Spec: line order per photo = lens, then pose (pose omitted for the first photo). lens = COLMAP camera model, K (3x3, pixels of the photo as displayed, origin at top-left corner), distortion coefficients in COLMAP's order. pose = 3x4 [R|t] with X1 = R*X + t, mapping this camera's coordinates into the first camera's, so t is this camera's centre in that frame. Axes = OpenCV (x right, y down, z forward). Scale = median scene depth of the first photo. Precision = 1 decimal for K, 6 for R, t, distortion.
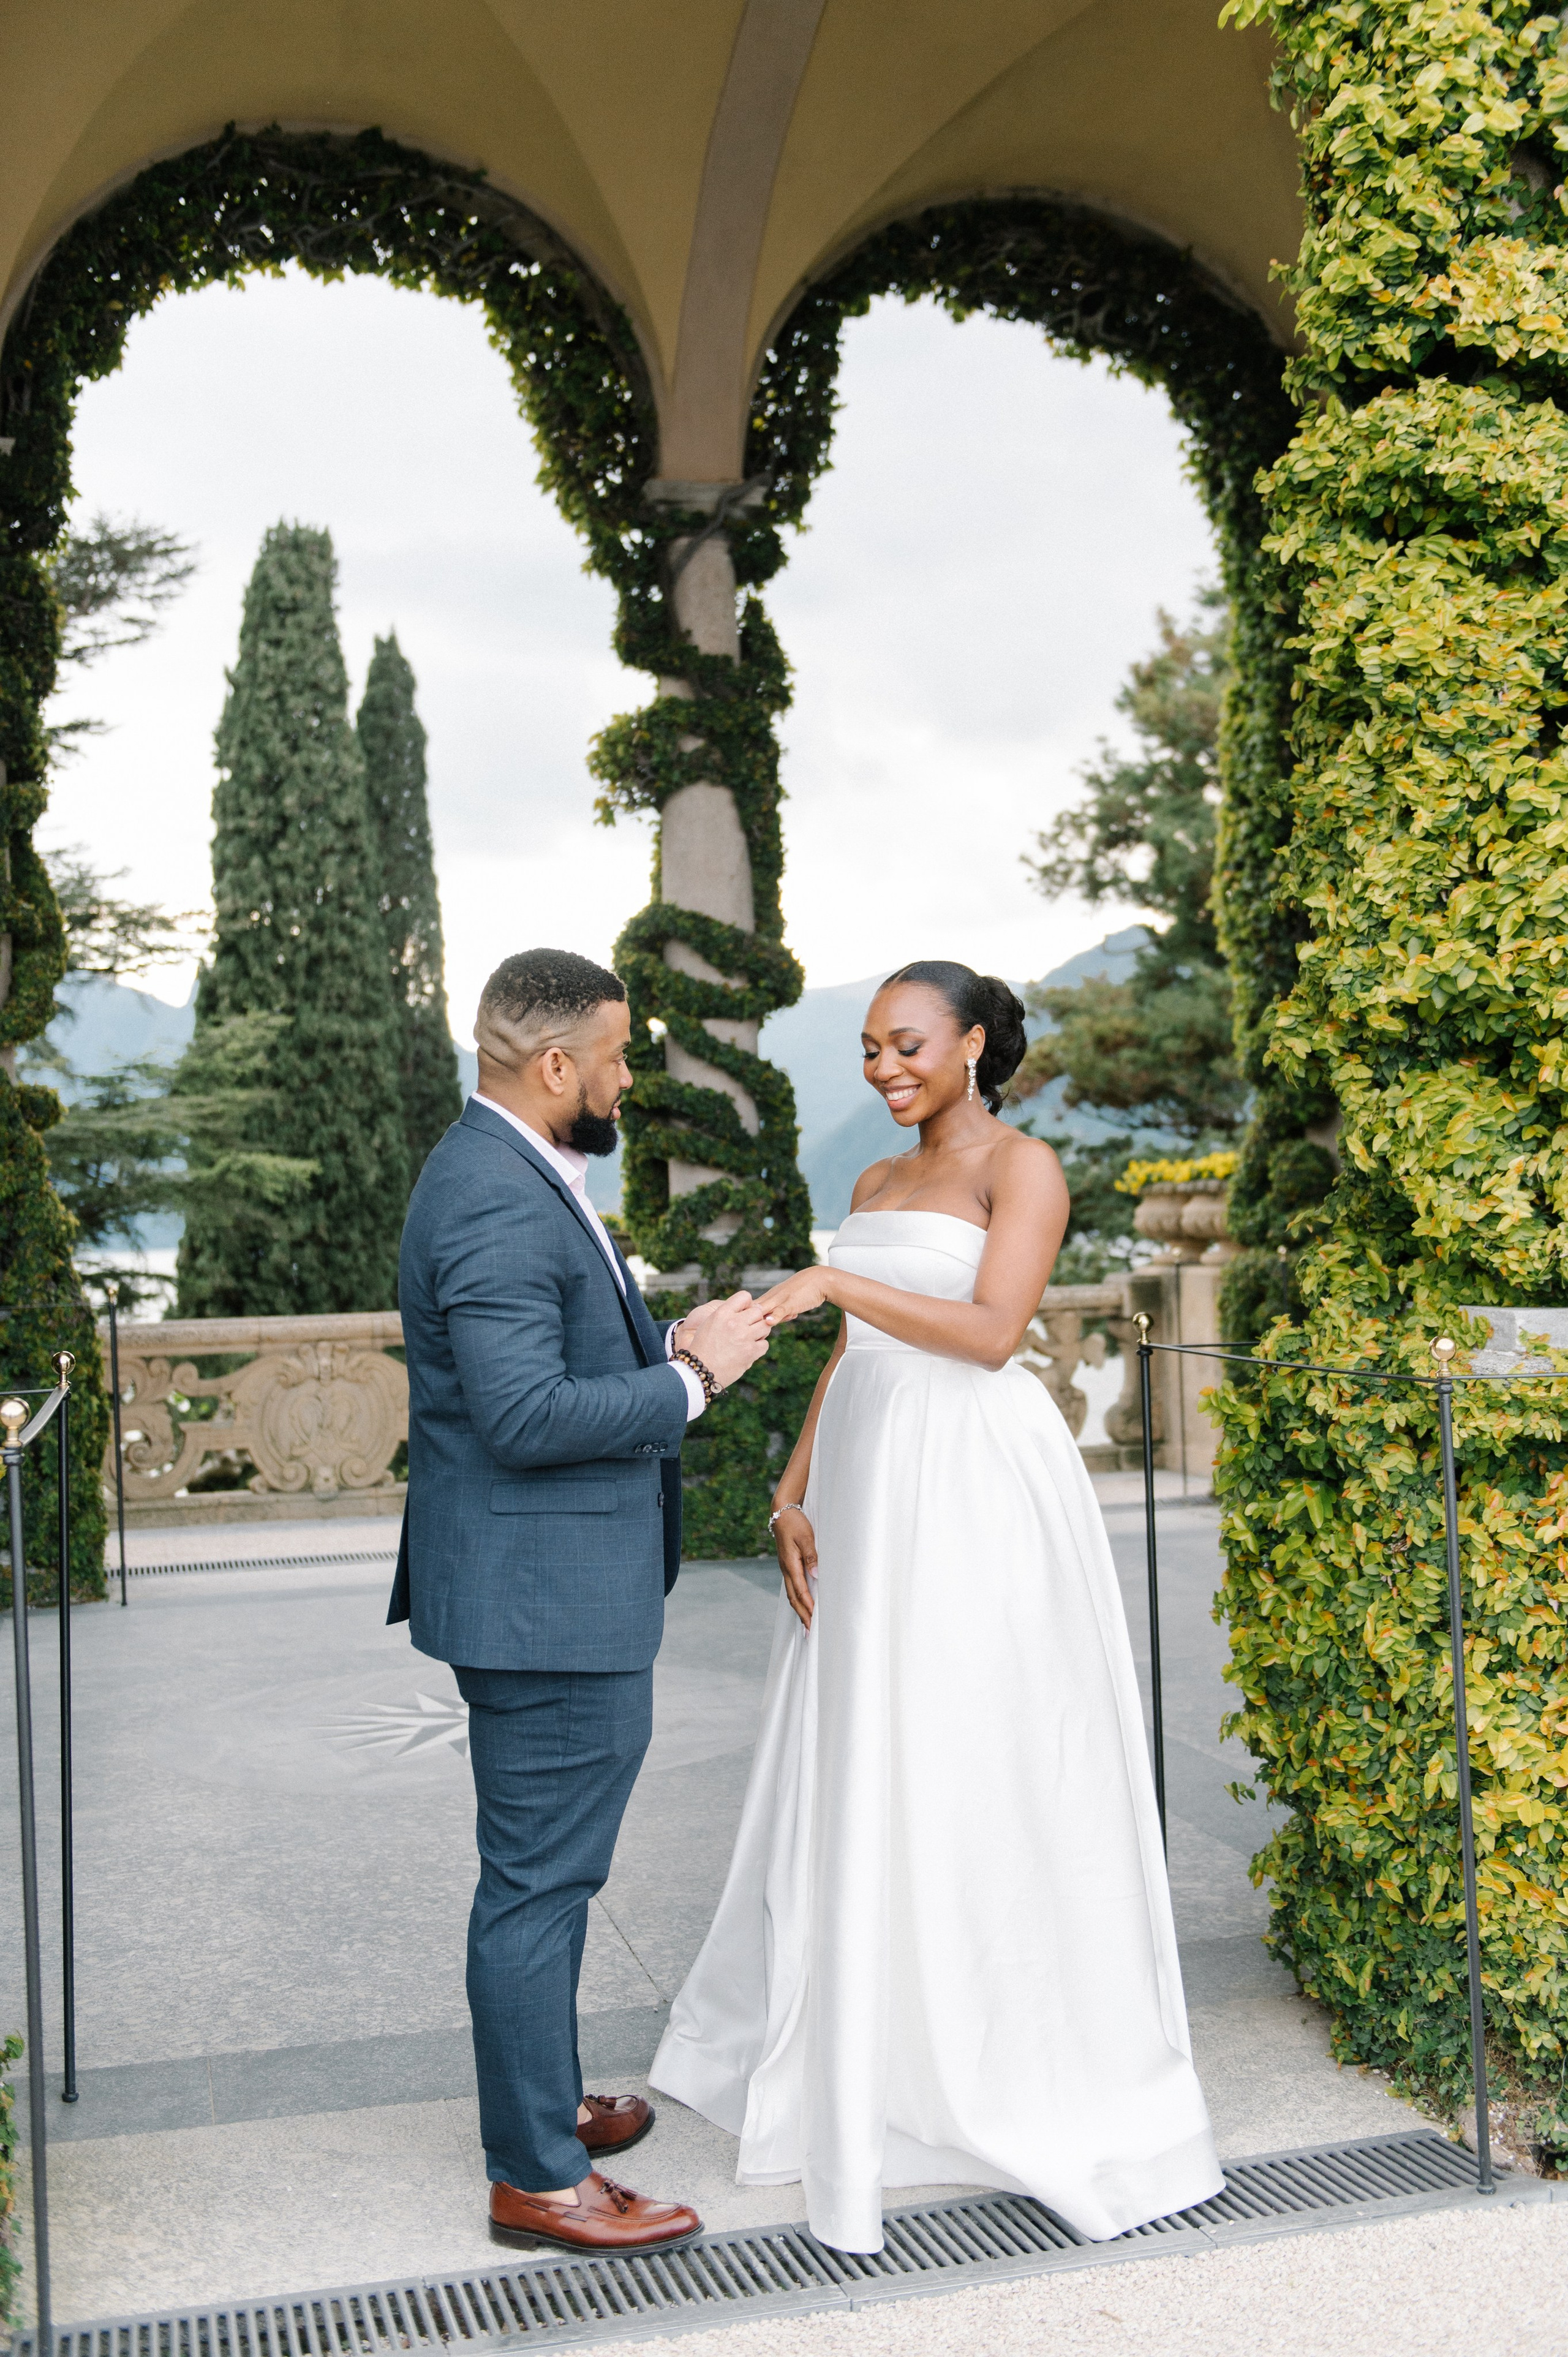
lens RADIAL K [[2328.2, 0, 784.8], [0, 2328.2, 1185.9], [0, 0, 1]] dist [-0.010630, 0.000000]
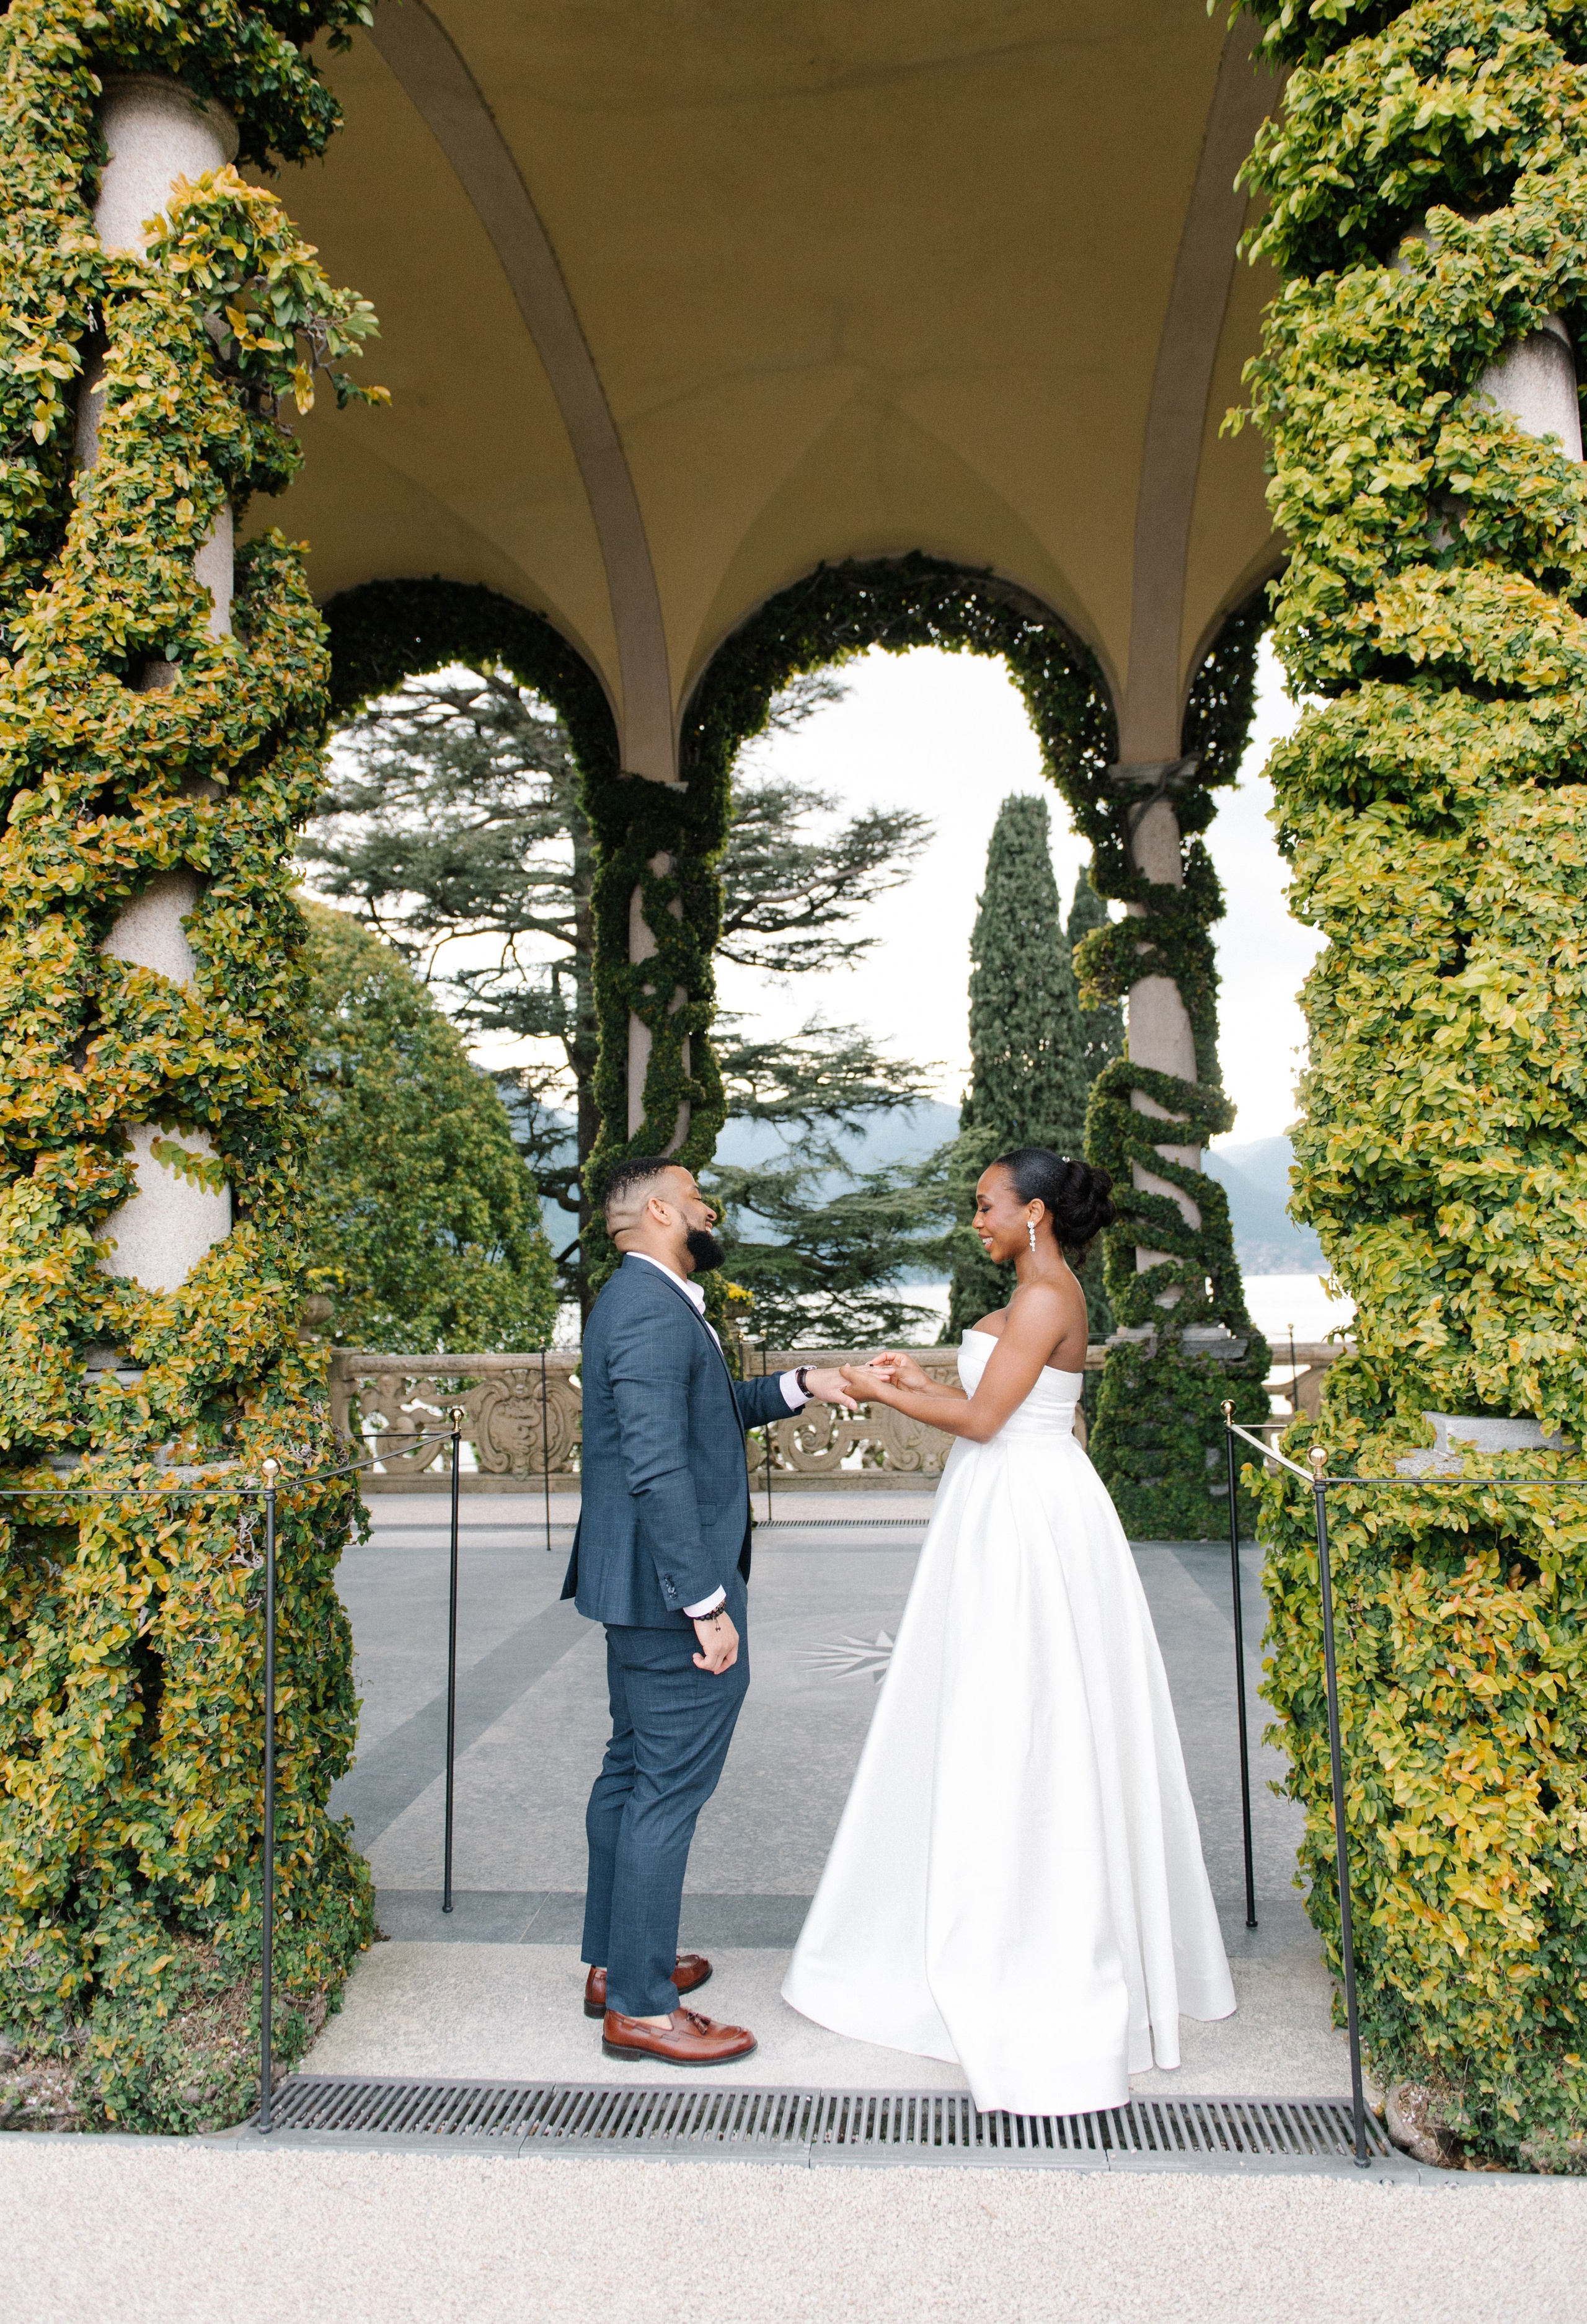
lens RADIAL K [[1618.1, 0, 792.1], [0, 1618.1, 1149.7], [0, 0, 1]] dist [0.007938, -0.008874]
pose [[0.938377, -0.019743, -0.345048, 0.285802], [-0.000345, 0.998313, -0.058060, -0.038907], [0.345613, 0.054602, 0.936787, 0.069892]]
